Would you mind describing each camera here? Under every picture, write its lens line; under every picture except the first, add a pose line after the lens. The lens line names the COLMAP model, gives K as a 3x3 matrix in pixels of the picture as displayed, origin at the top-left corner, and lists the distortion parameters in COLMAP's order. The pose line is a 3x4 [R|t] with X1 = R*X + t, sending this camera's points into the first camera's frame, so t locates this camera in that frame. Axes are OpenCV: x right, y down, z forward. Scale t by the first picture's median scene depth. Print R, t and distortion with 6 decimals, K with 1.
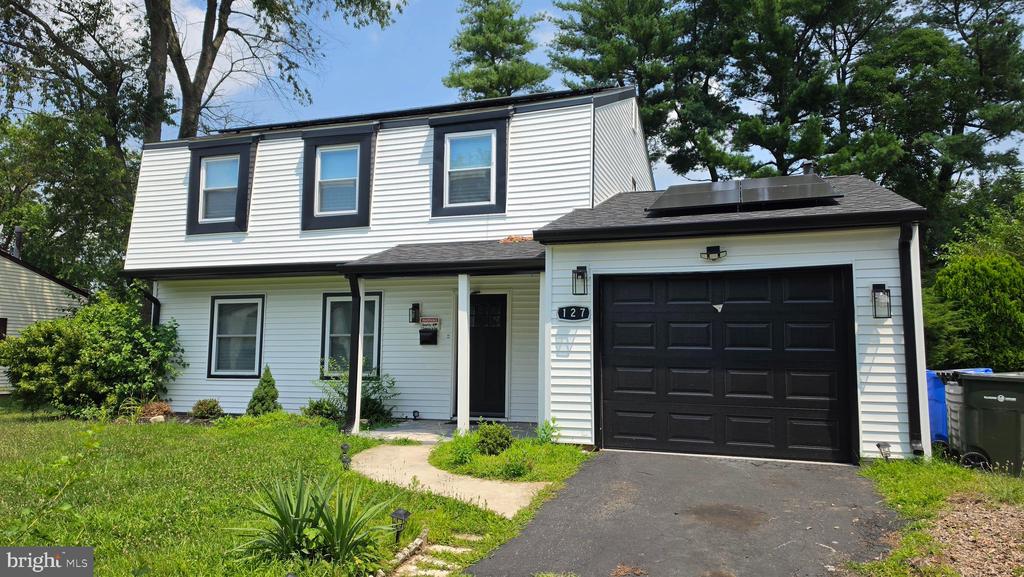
lens RADIAL K [[704.3, 0, 512.0], [0, 704.3, 288.5], [0, 0, 1]] dist [0.106886, -0.141591]
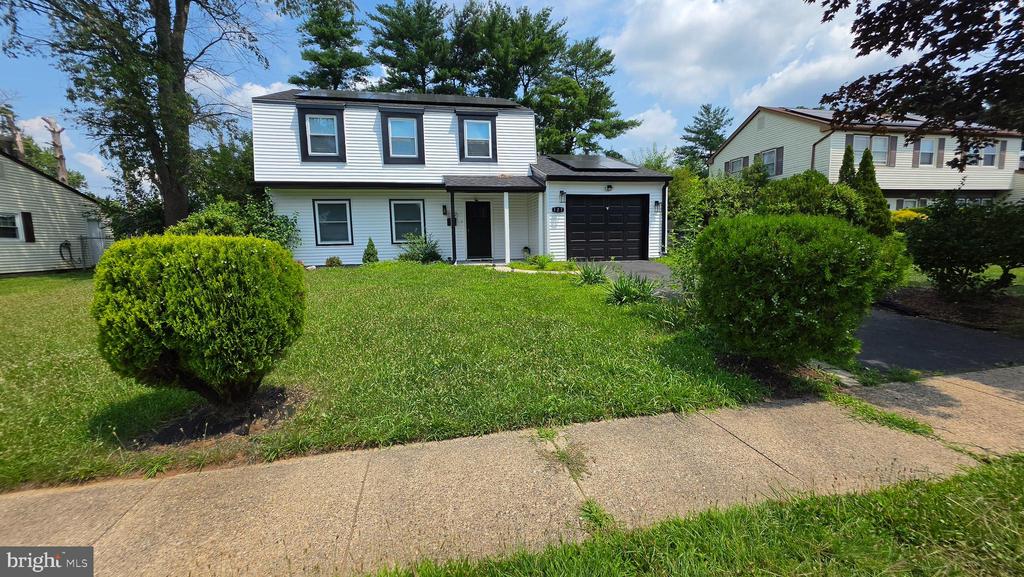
lens RADIAL K [[408.2, 0, 515.7], [0, 408.2, 289.1], [0, 0, 1]] dist [-0.000830, -0.000081]
pose [[0.860702, -0.085296, 0.501914, -0.602933], [-0.022359, 0.978581, 0.204645, 0.013022], [-0.508619, -0.187361, 0.840359, -0.143113]]
